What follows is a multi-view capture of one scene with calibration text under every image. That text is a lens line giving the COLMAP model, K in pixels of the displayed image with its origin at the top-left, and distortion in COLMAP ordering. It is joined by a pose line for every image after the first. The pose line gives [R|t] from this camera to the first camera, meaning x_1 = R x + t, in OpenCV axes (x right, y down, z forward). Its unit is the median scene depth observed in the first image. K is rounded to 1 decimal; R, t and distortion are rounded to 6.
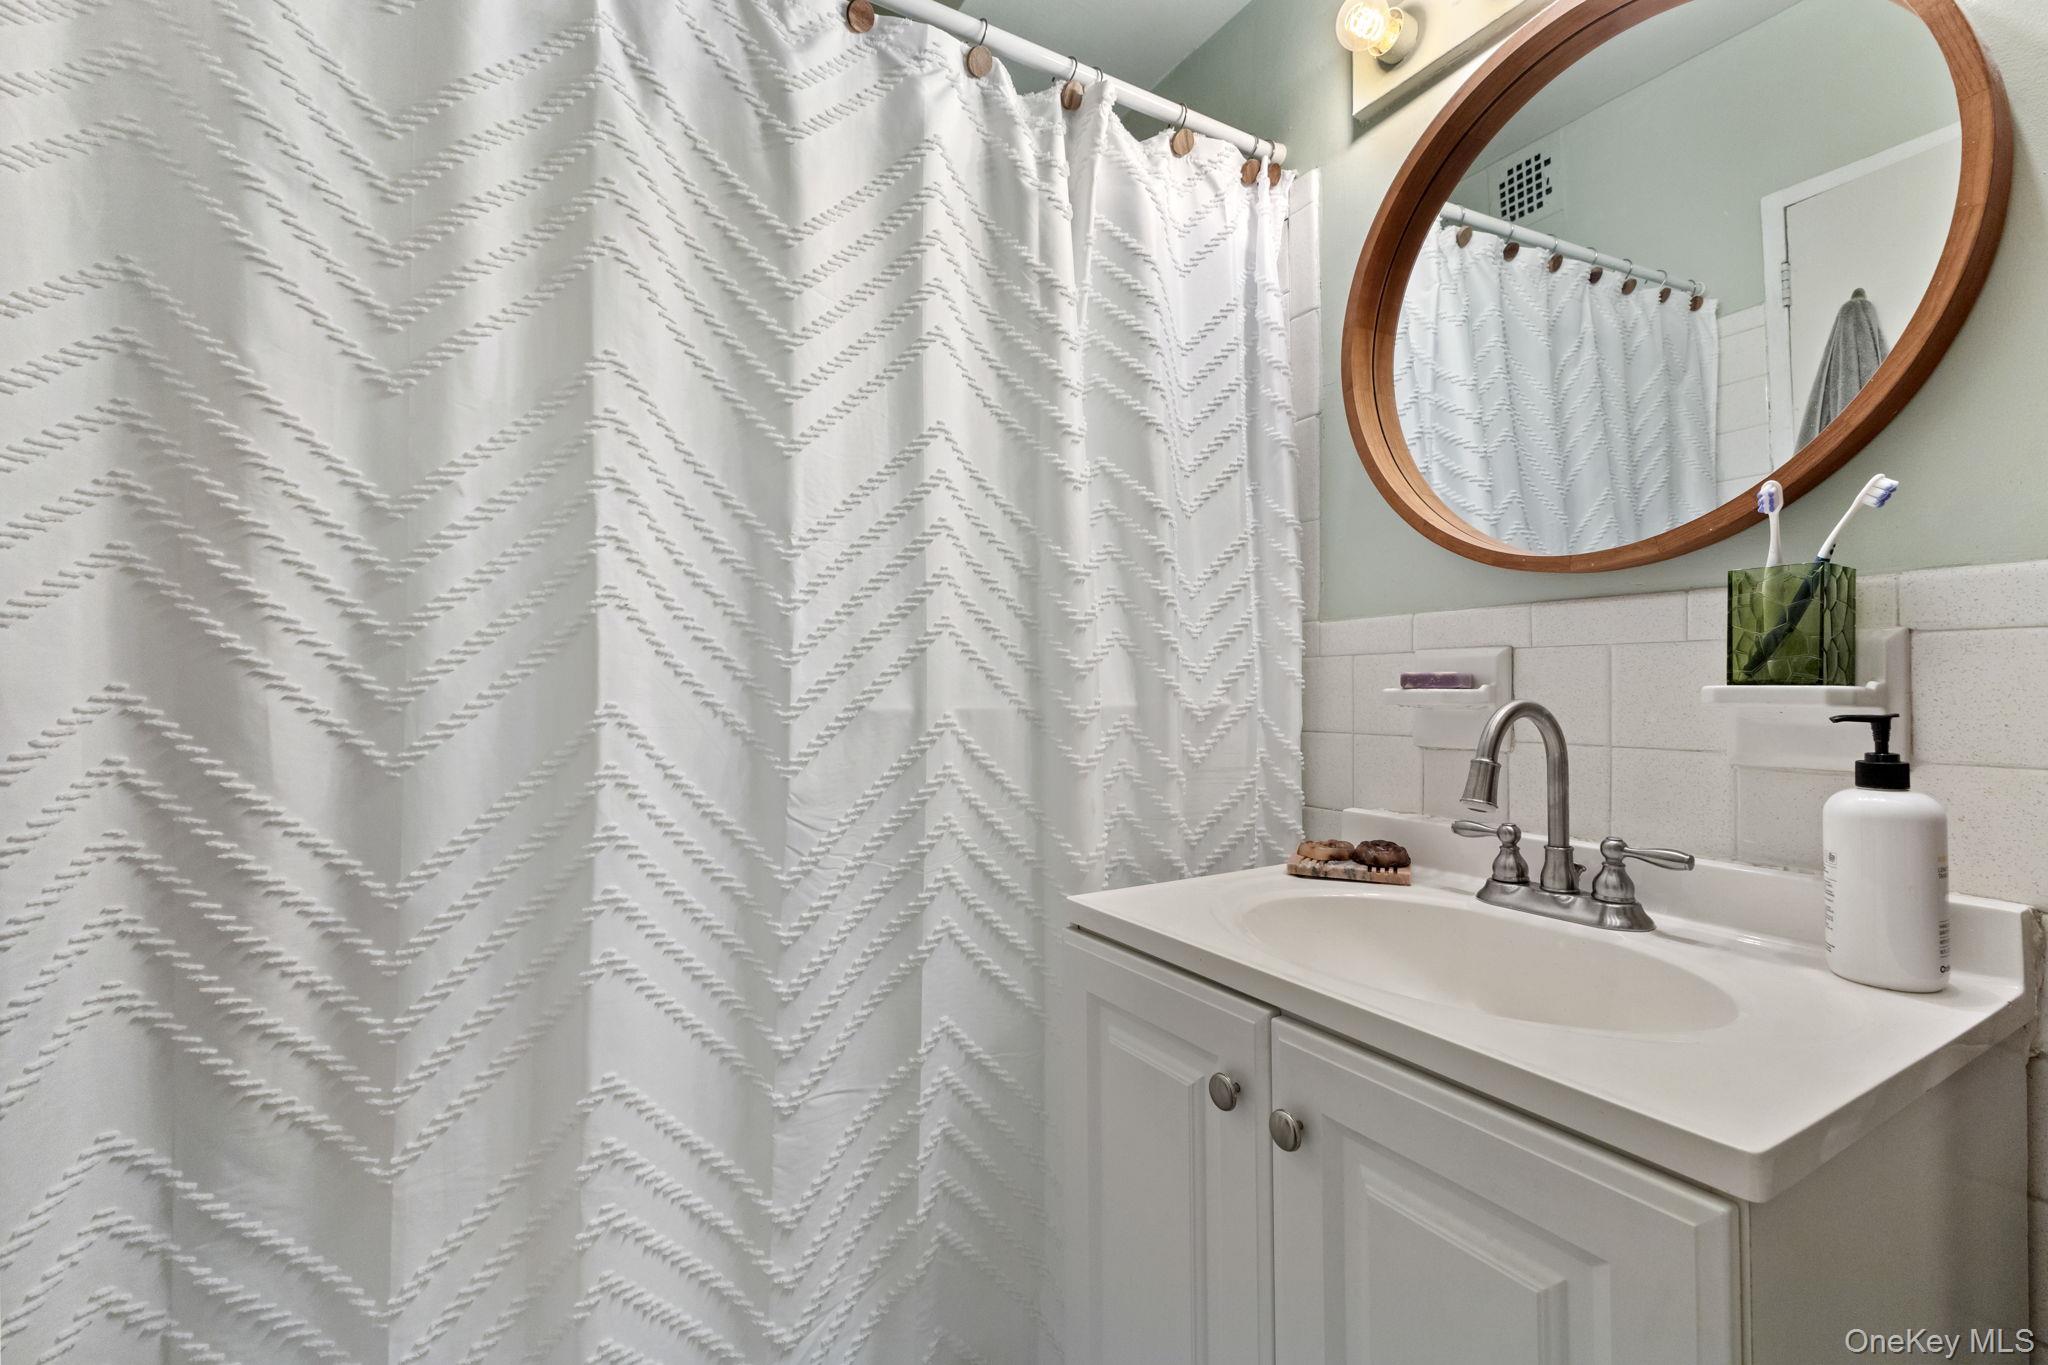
lens RADIAL K [[897.1, 0, 1022.7], [0, 897.1, 679.0], [0, 0, 1]] dist [0.010756, 0.000054]
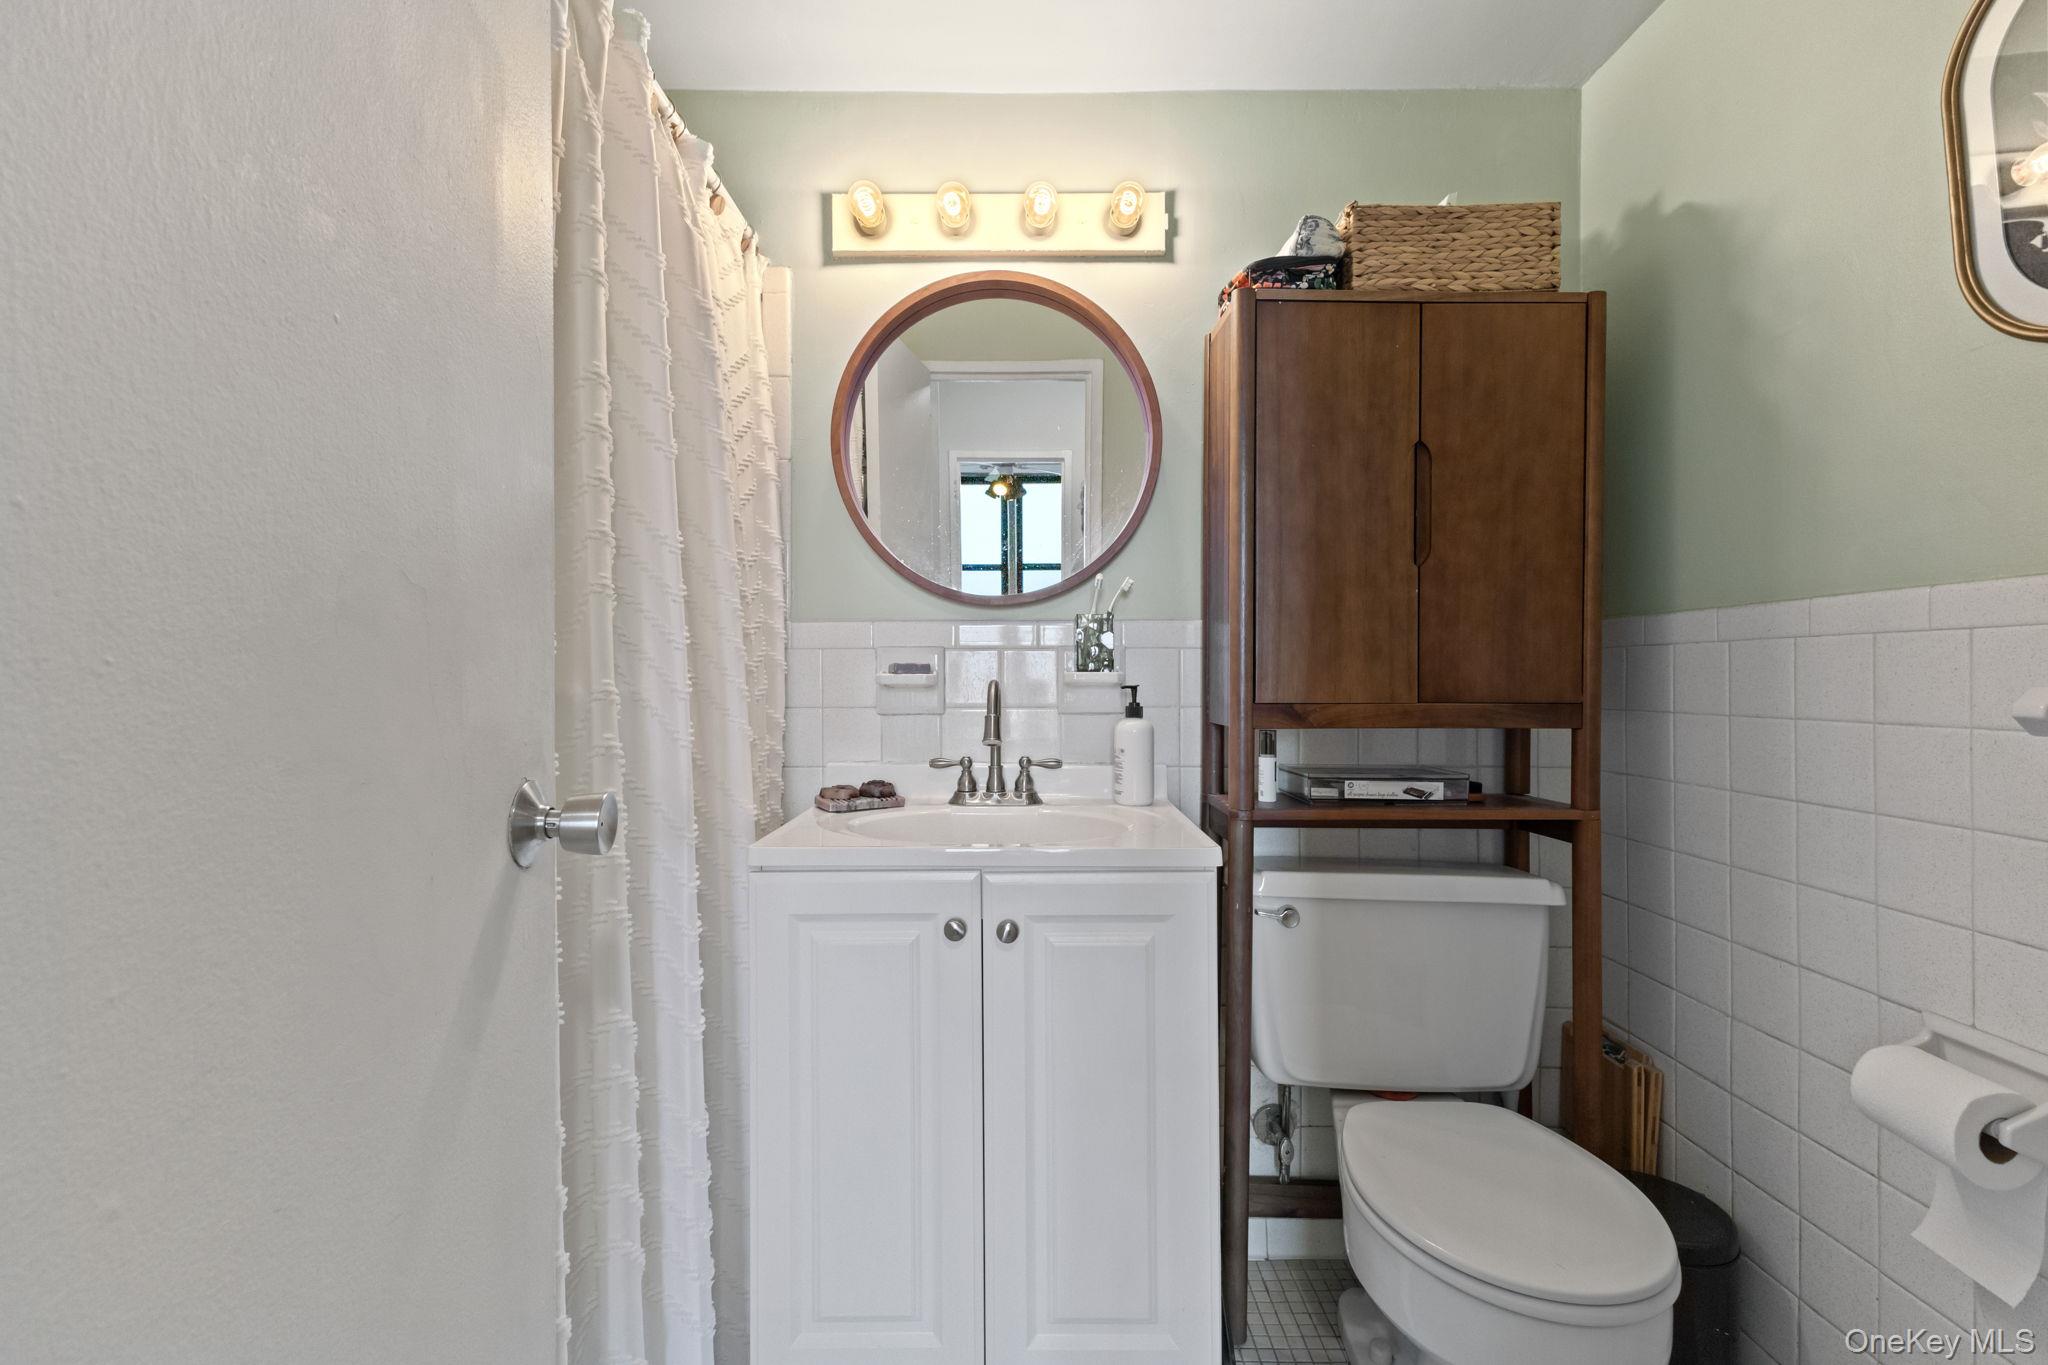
lens RADIAL K [[897.1, 0, 1022.7], [0, 897.1, 679.0], [0, 0, 1]] dist [0.010756, 0.000054]
pose [[0.481626, 0.011308, 0.876304, -0.829658], [-0.007369, 0.999934, -0.008853, 0.033622], [-0.876346, -0.002194, 0.481677, 0.124969]]
